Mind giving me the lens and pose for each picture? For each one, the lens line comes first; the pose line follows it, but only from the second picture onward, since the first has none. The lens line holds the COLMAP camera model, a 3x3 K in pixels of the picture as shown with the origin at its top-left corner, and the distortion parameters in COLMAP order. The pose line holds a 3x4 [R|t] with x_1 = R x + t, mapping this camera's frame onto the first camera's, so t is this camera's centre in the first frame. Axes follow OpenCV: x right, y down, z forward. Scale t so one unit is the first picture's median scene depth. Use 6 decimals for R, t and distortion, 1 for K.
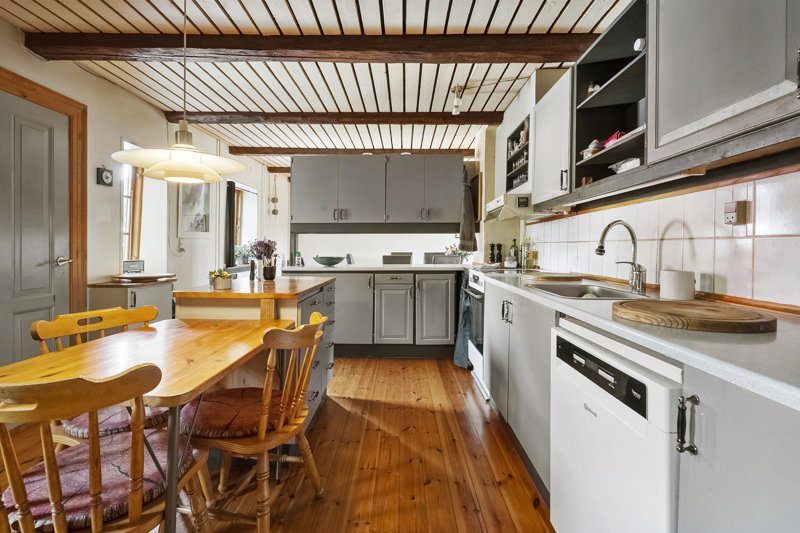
lens RADIAL K [[366.7, 0, 400.2], [0, 366.7, 250.3], [0, 0, 1]] dist [0.000309, -0.000054]
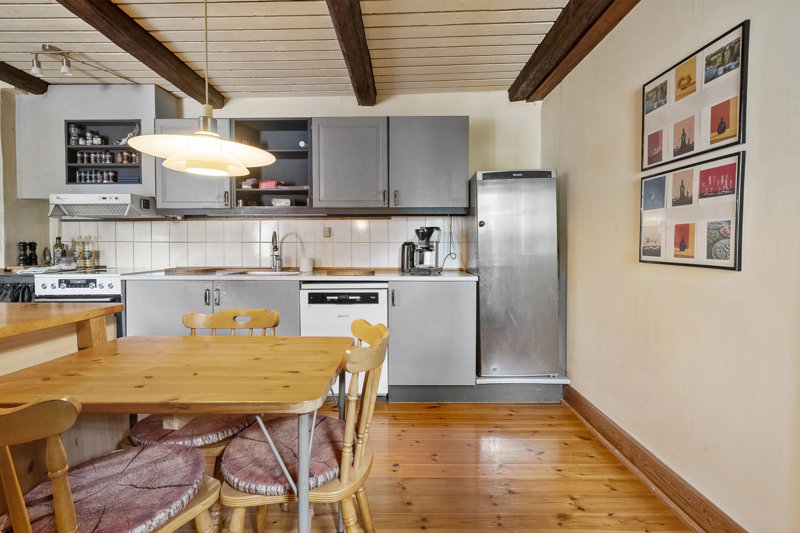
lens RADIAL K [[363.8, 0, 400.0], [0, 363.8, 266.5], [0, 0, 1]] dist [0.001204, -0.000182]
pose [[0.002500, -0.055045, 0.998481, -1.159228], [0.008617, 0.998448, 0.055021, -0.003416], [-0.999960, 0.008466, 0.002970, 0.410874]]
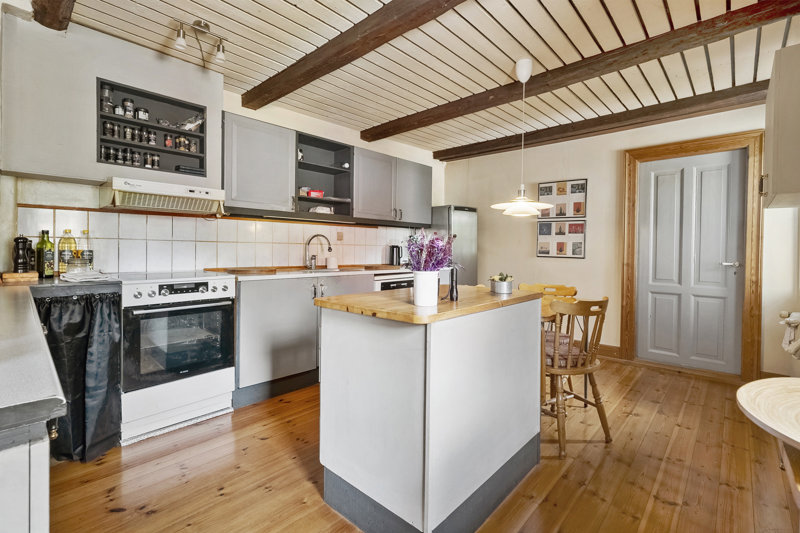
lens RADIAL K [[363.8, 0, 400.0], [0, 363.8, 266.5], [0, 0, 1]] dist [0.001204, -0.000182]
pose [[-0.734324, -0.040888, 0.677566, -1.109300], [-0.005900, 0.998531, 0.053862, -0.015282], [-0.678773, 0.035555, -0.733487, 2.212356]]
